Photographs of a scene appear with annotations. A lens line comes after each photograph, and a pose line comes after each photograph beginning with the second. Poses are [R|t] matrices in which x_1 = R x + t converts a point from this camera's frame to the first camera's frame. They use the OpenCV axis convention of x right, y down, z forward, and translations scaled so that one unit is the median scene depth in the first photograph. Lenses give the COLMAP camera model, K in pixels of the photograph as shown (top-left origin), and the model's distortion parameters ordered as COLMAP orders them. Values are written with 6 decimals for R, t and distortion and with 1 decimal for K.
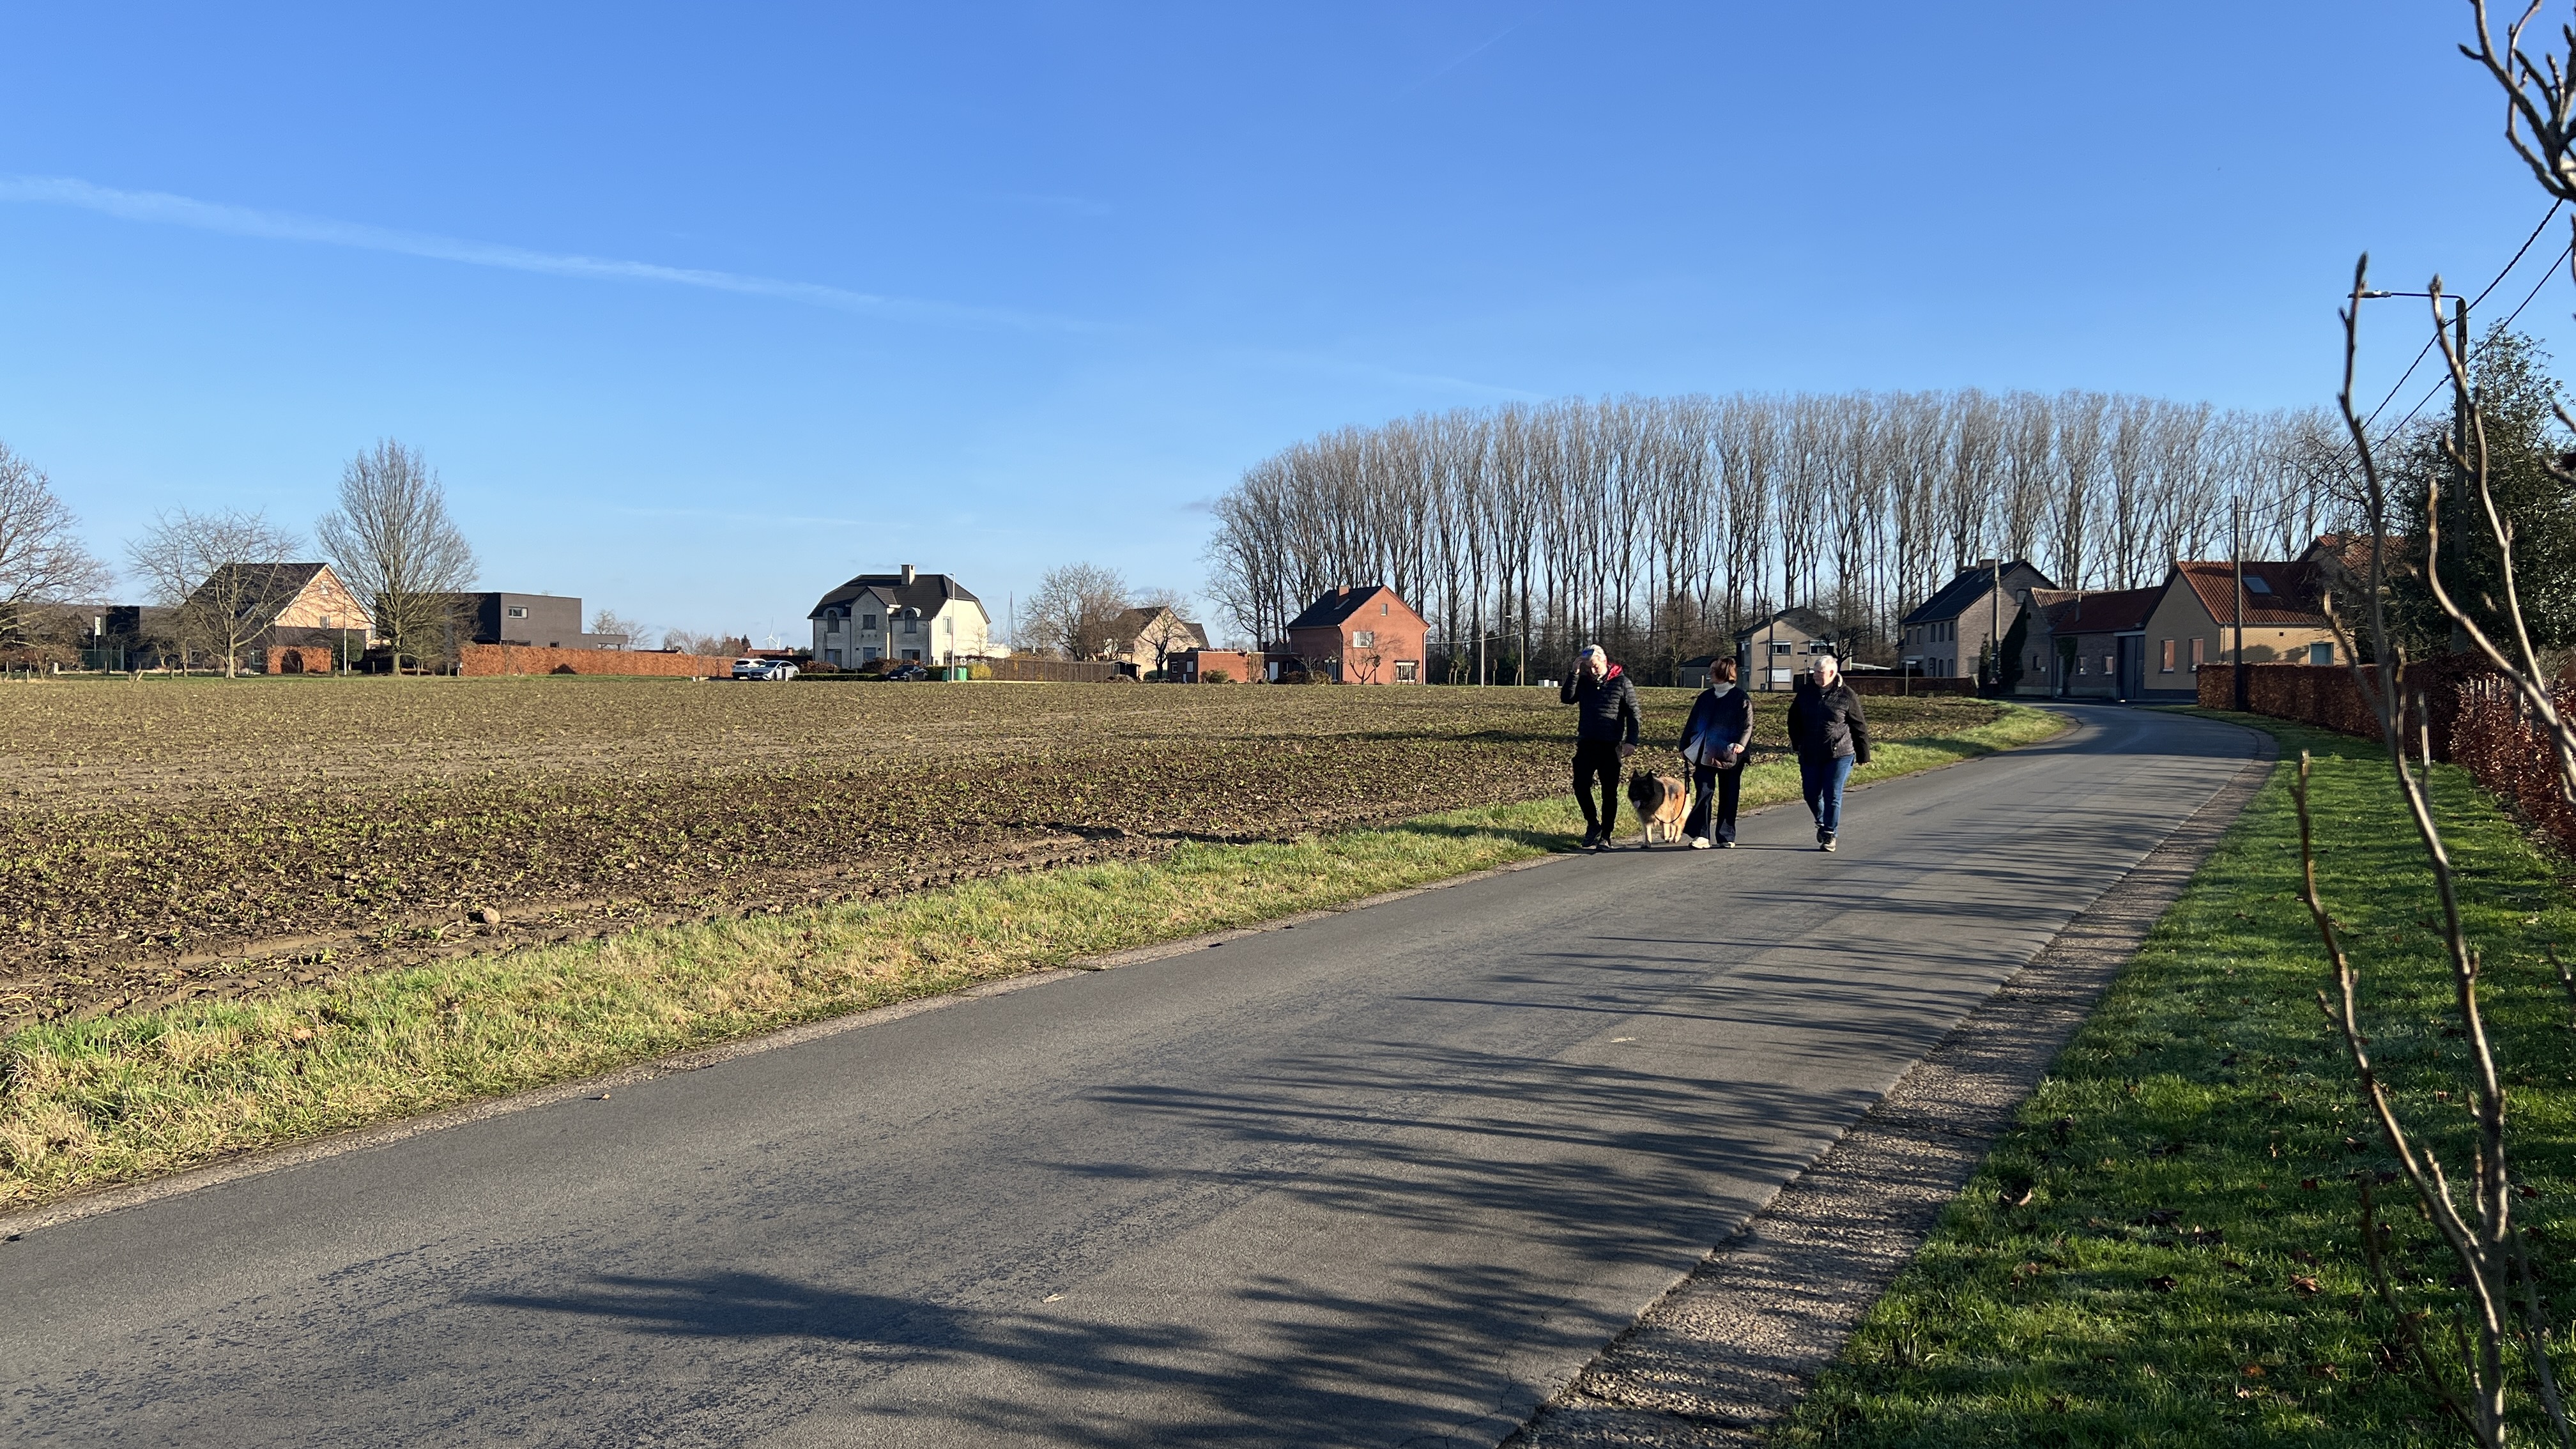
lens RADIAL K [[1922.7, 0, 1283.5], [0, 1922.7, 768.3], [0, 0, 1]] dist [0.083099, -0.116587]
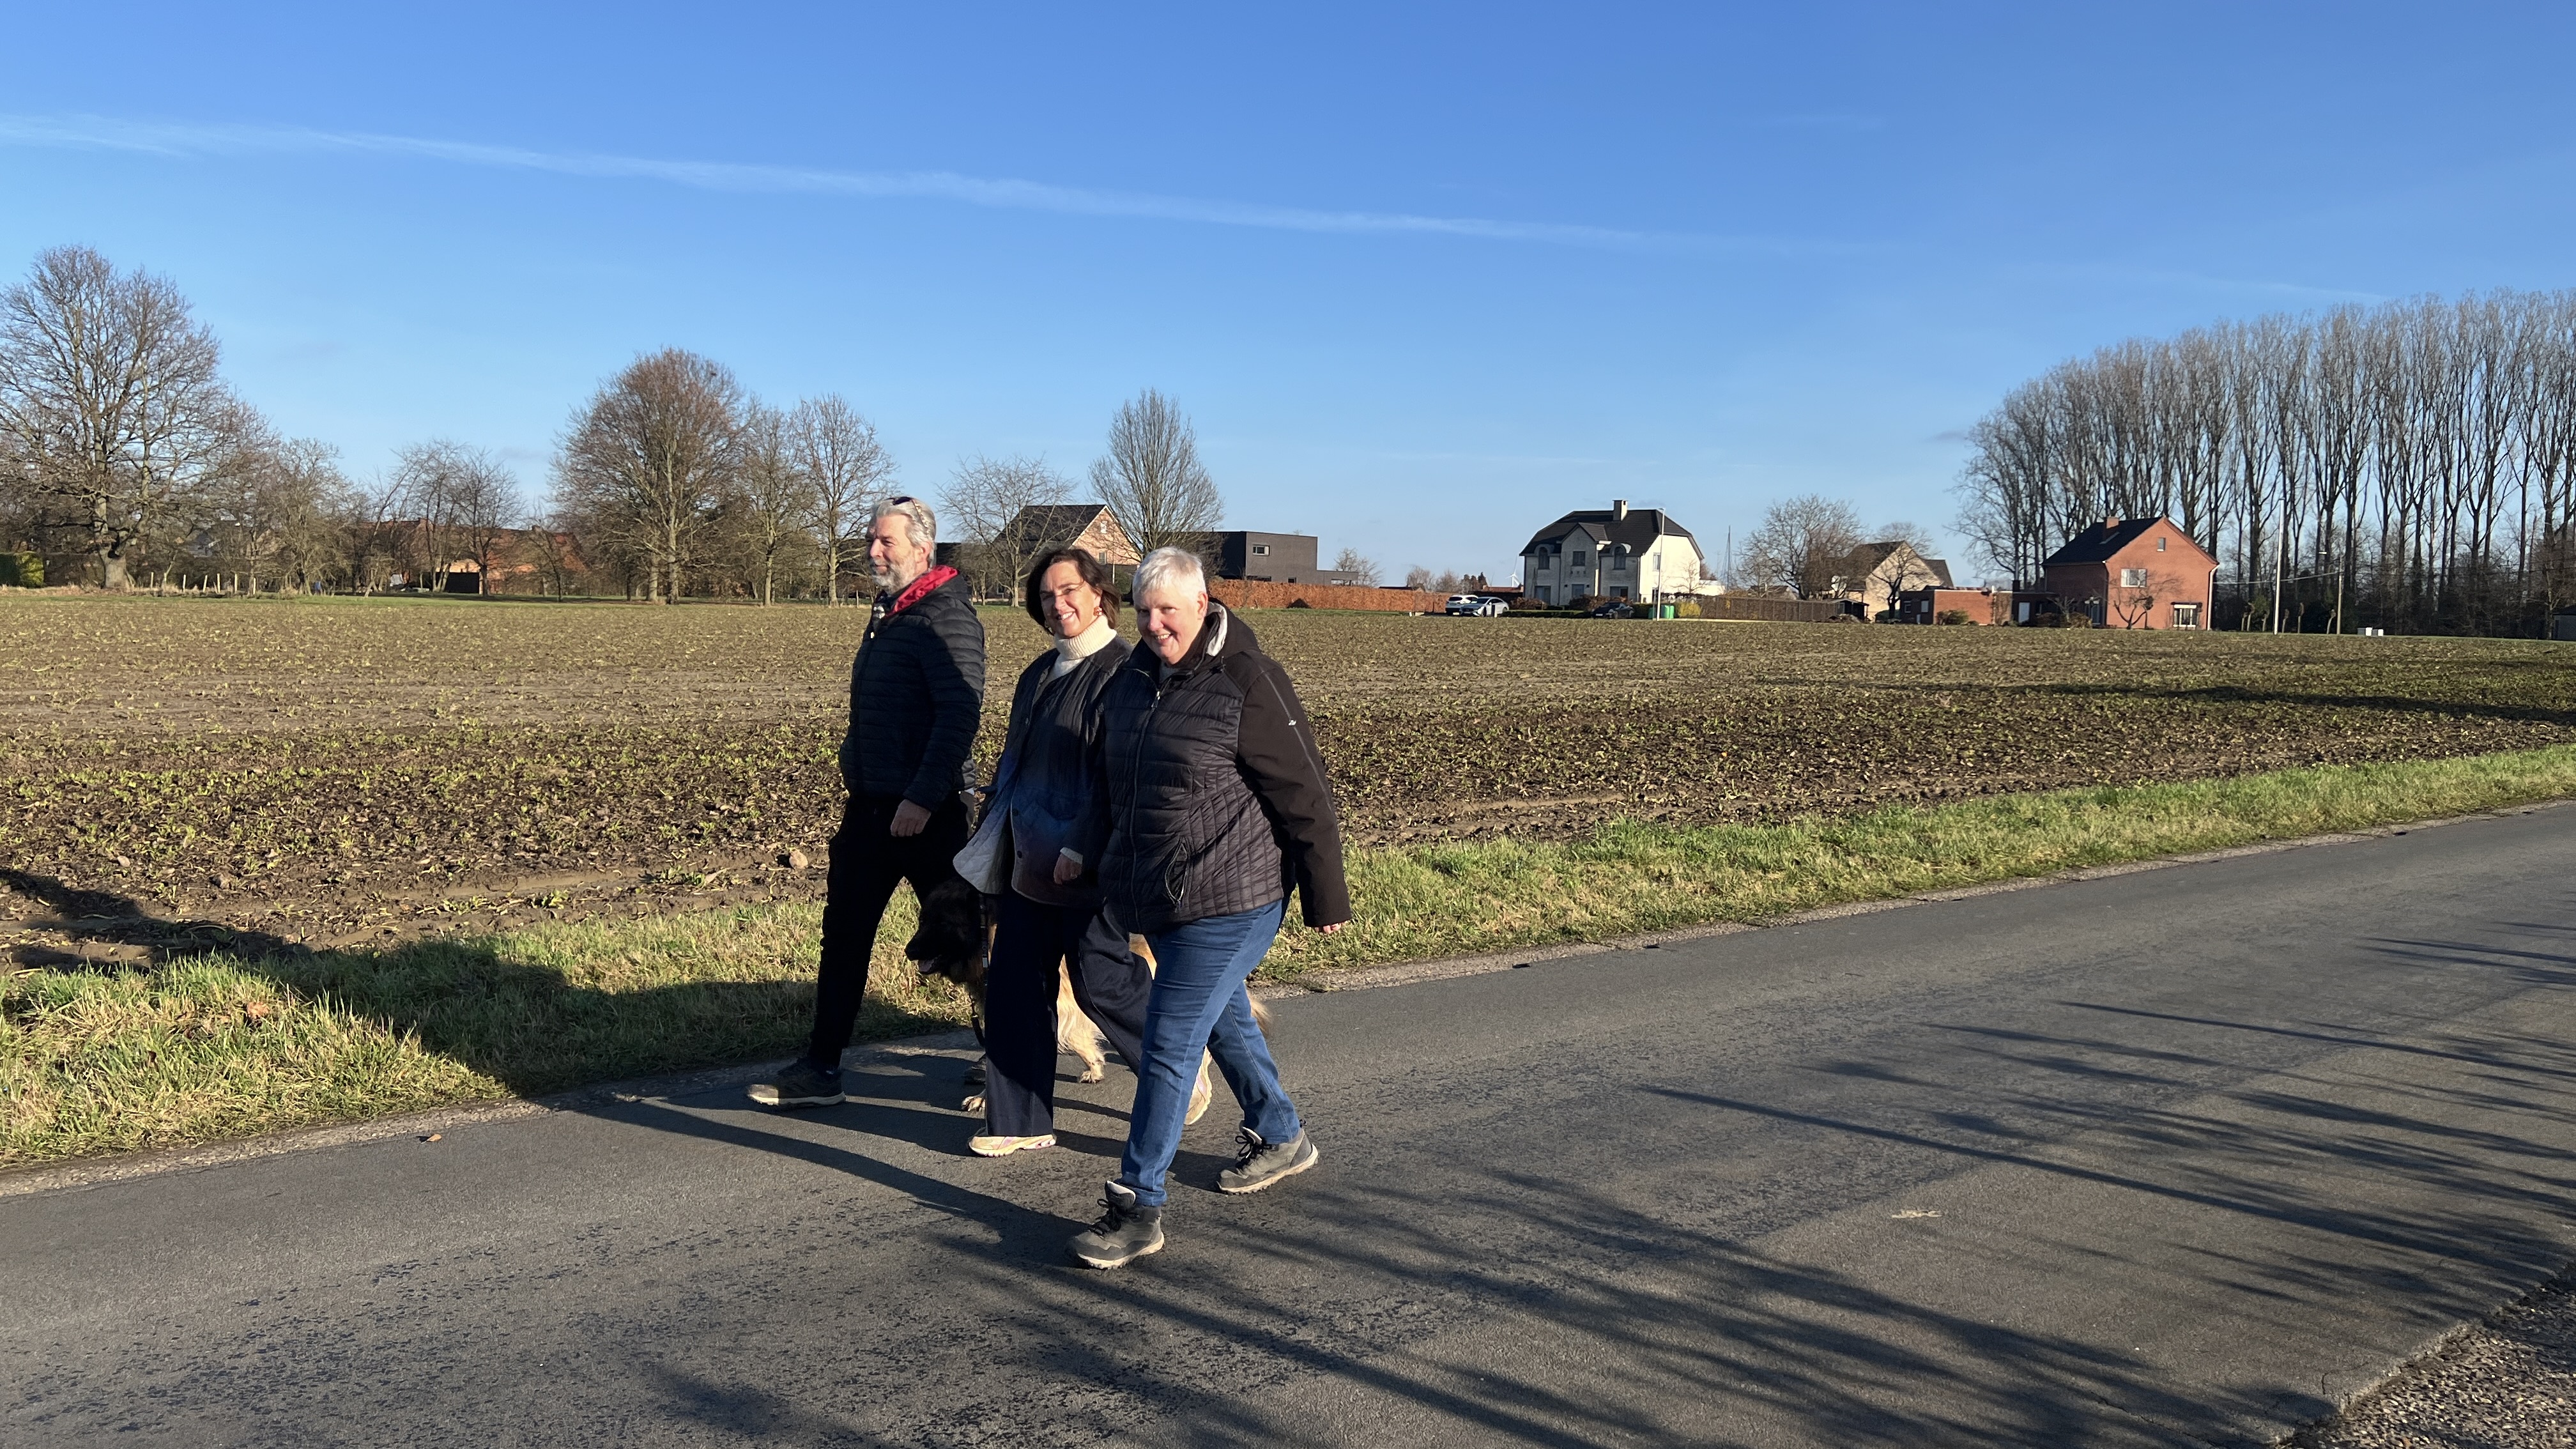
lens RADIAL K [[1922.0, 0, 1277.5], [0, 1922.0, 752.5], [0, 0, 1]] dist [0.071388, -0.072434]
pose [[0.928533, 0.042143, -0.368850, 0.009517], [-0.033289, 0.998985, 0.030340, -0.000733], [0.369755, -0.015893, 0.928994, 0.016524]]
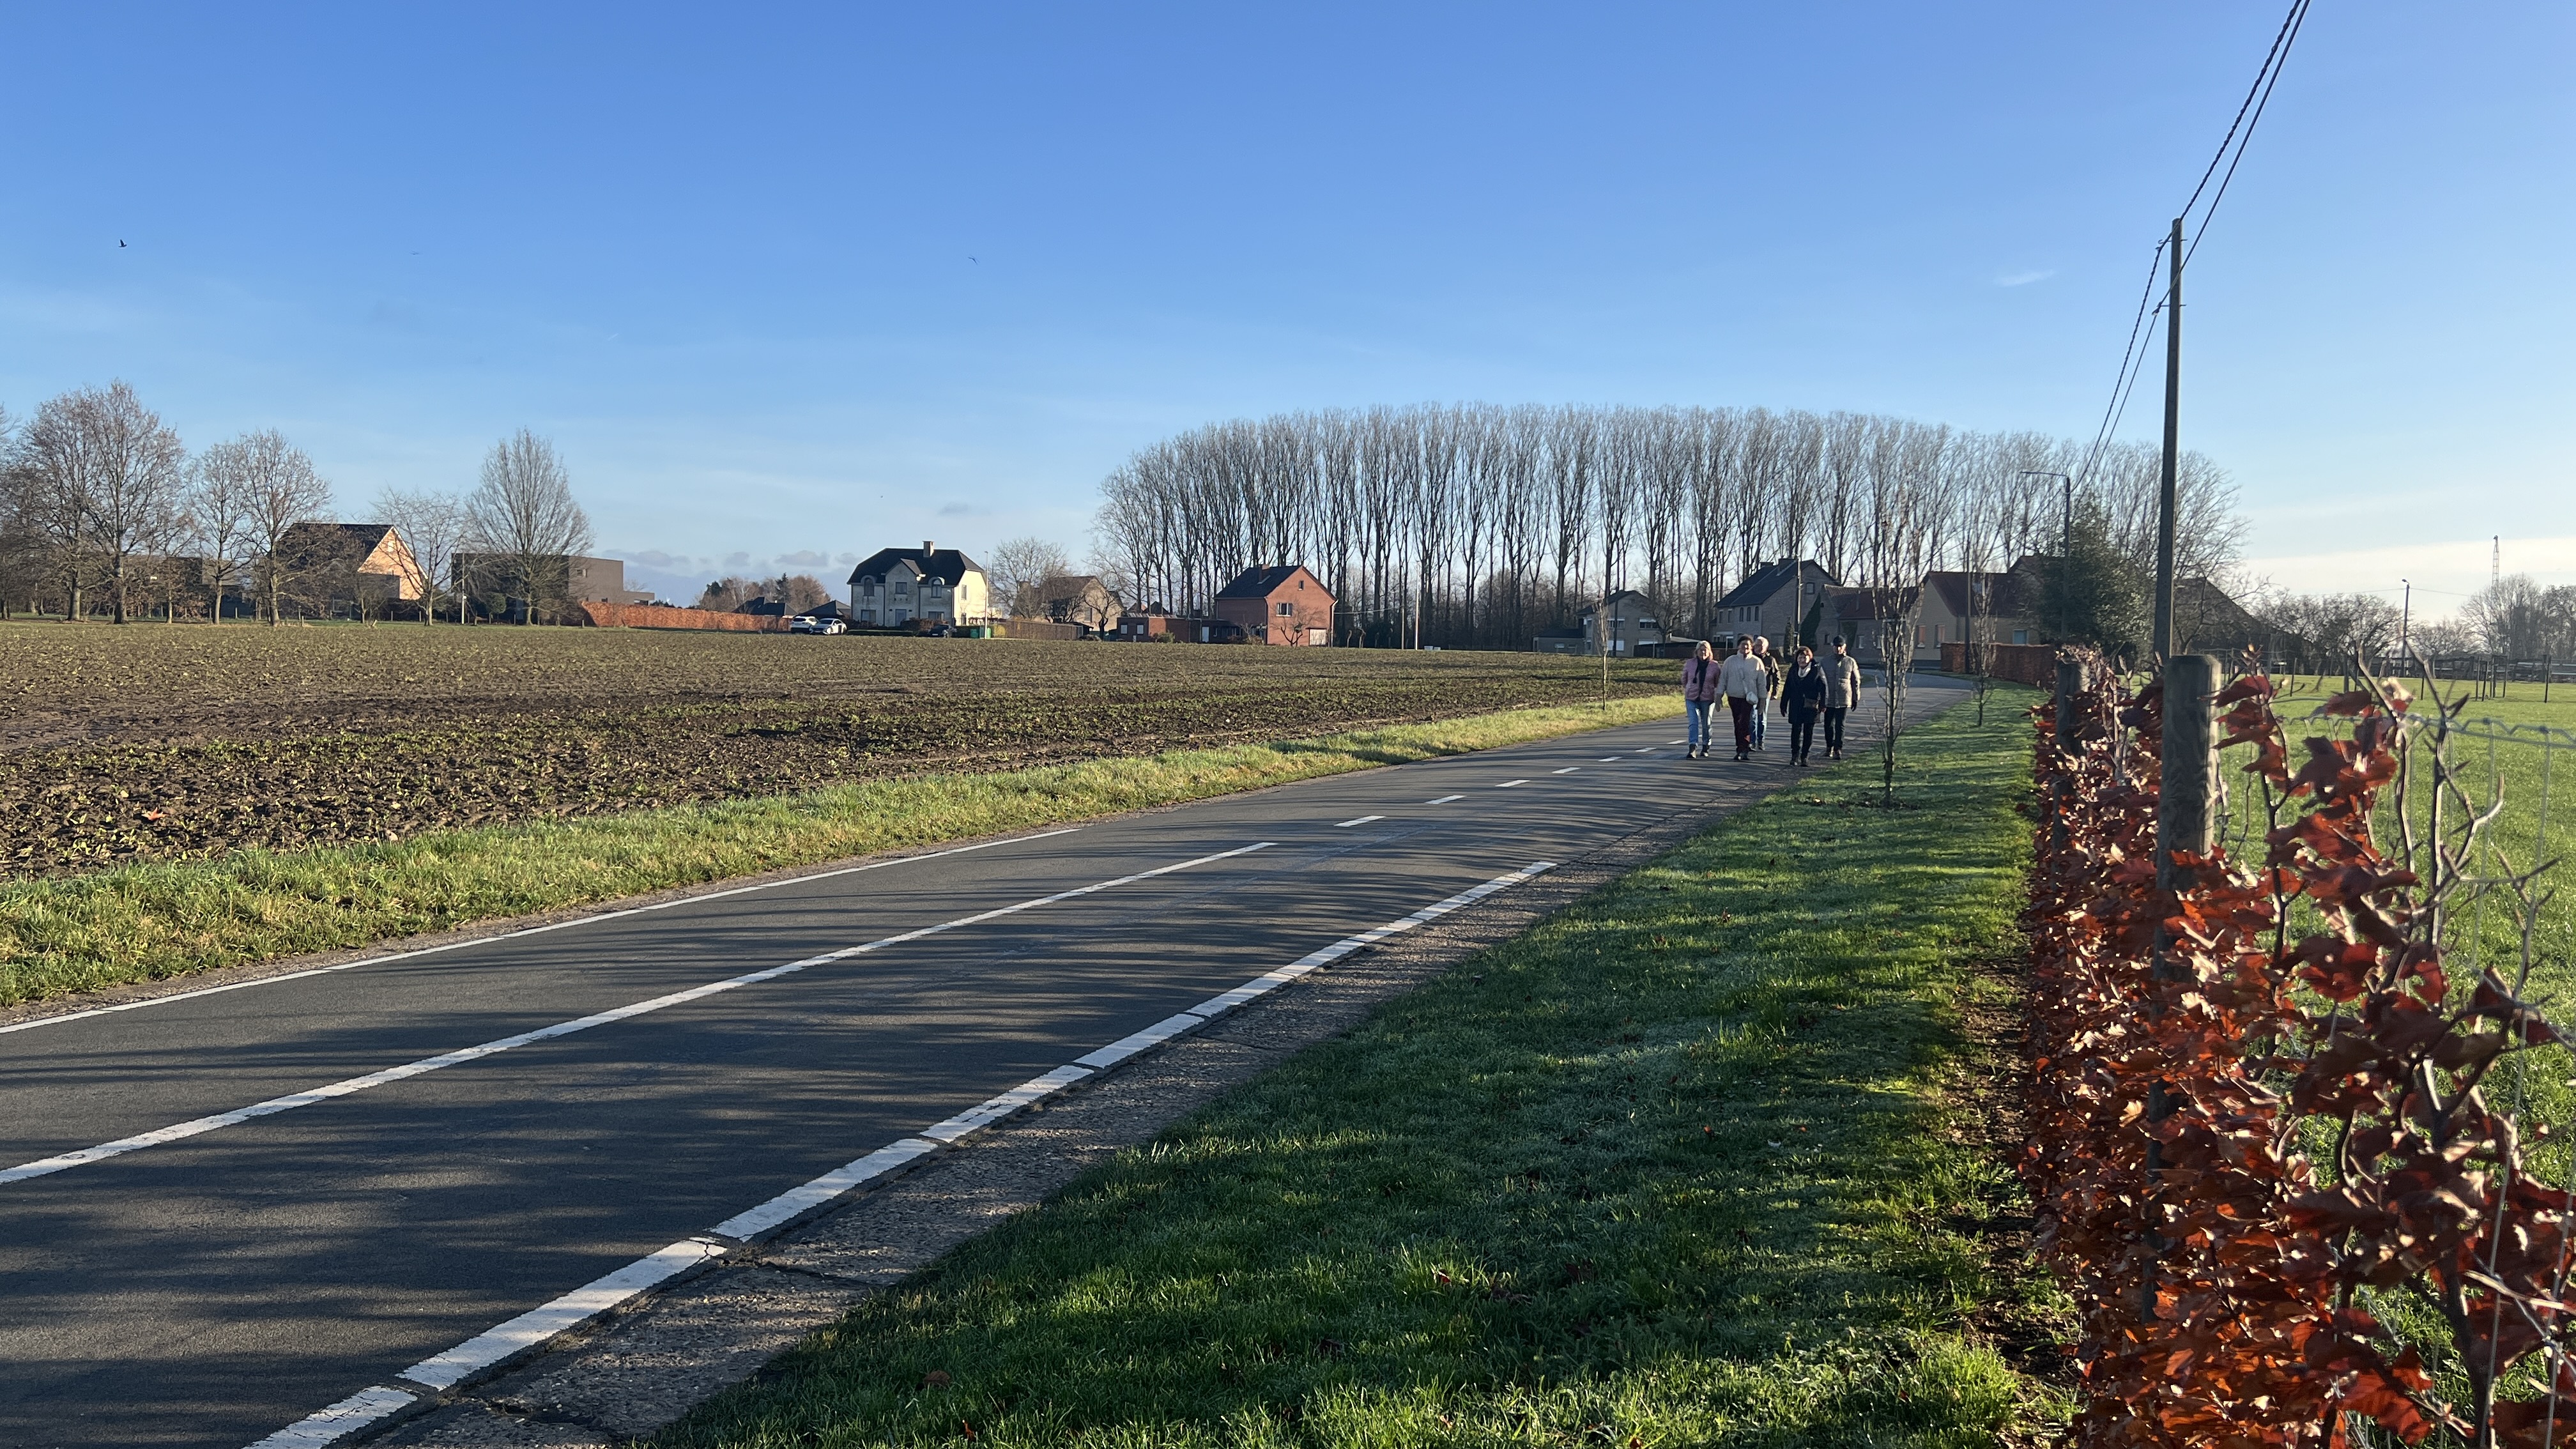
lens RADIAL K [[1922.7, 0, 1283.5], [0, 1922.7, 768.3], [0, 0, 1]] dist [0.083099, -0.116587]
pose [[0.992979, 0.011383, 0.117746, -0.096703], [-0.013693, 0.999729, 0.018827, 0.009656], [-0.117499, -0.020307, 0.992865, -0.198127]]
